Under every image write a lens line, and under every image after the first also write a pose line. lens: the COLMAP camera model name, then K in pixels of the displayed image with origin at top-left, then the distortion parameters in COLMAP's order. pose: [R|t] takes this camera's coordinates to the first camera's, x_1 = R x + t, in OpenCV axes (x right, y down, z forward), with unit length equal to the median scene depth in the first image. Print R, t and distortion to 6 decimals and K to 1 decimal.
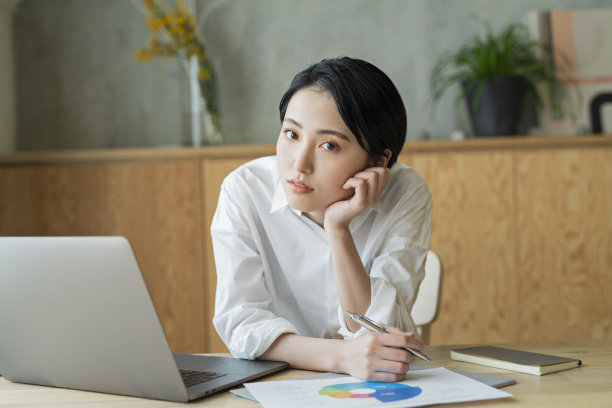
lens RADIAL K [[861.0, 0, 306.6], [0, 861.0, 210.2], [0, 0, 1]] dist [0.000154, 0.000000]
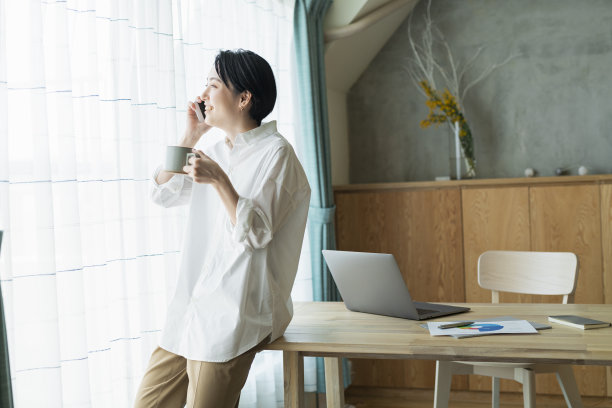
lens RADIAL K [[861.0, 0, 302.4], [0, 861.0, 203.6], [0, 0, 1]] dist [0.000154, 0.000000]
pose [[0.931405, 0.003092, -0.363972, 0.184393], [0.007395, 0.999597, 0.027417, -0.075093], [0.363910, -0.028228, 0.931006, -0.589845]]
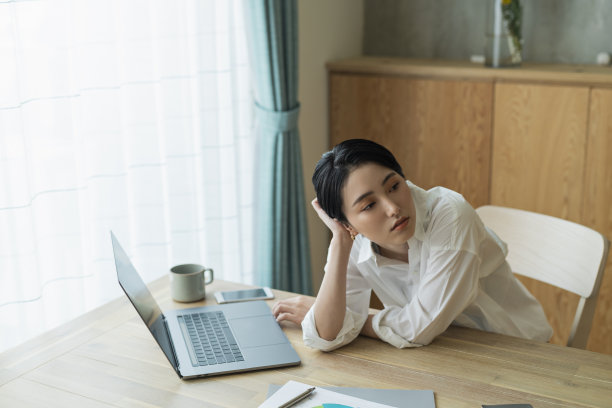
lens RADIAL K [[861.0, 0, 305.1], [0, 861.0, 204.5], [0, 0, 1]] dist [0.000154, 0.000000]
pose [[0.849503, 0.156544, -0.503825, 0.257210], [-0.017763, 0.962910, 0.269236, -0.199957], [0.527285, -0.219767, 0.820776, -0.085000]]
